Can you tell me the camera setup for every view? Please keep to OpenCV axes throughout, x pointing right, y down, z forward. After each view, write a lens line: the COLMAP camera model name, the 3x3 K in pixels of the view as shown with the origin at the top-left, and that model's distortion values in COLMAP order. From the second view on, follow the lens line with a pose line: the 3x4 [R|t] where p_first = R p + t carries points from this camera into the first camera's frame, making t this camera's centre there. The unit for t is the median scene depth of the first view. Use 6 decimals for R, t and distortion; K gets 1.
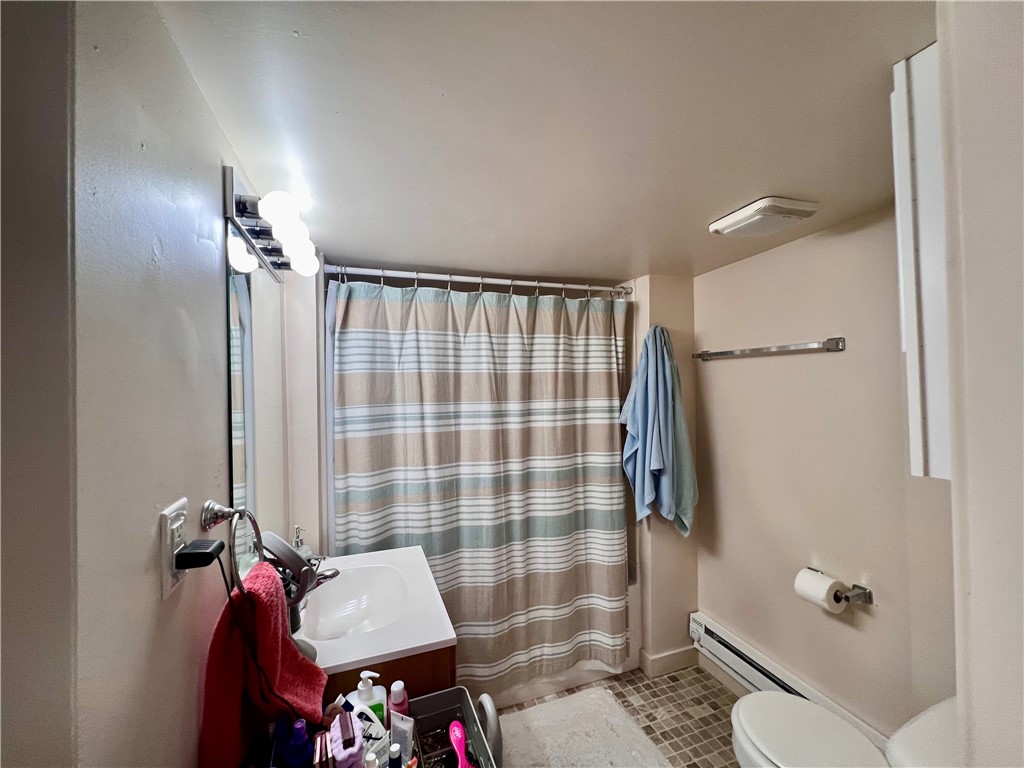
lens RADIAL K [[409.8, 0, 513.2], [0, 409.8, 379.5], [0, 0, 1]] dist [-0.003644, 0.001008]
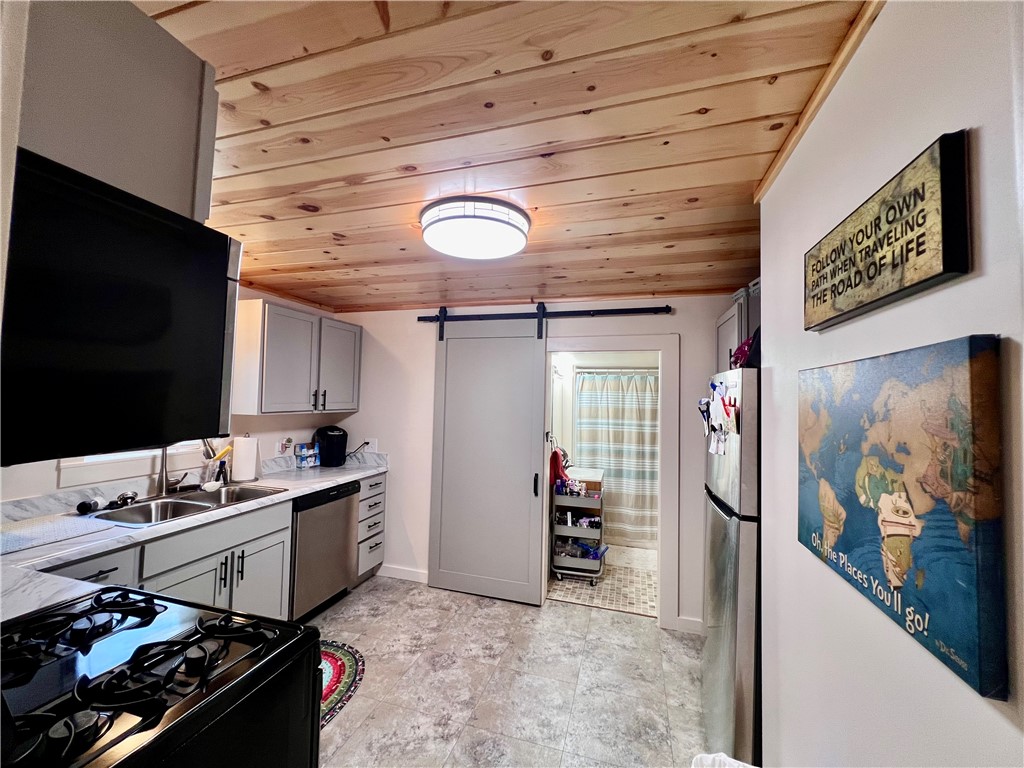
lens RADIAL K [[409.8, 0, 510.3], [0, 409.8, 382.3], [0, 0, 1]] dist [-0.003644, 0.001008]
pose [[0.804736, 0.005461, -0.593608, 0.797993], [-0.025209, 0.999370, -0.024980, -0.092251], [0.593098, 0.035067, 0.804366, -1.440457]]
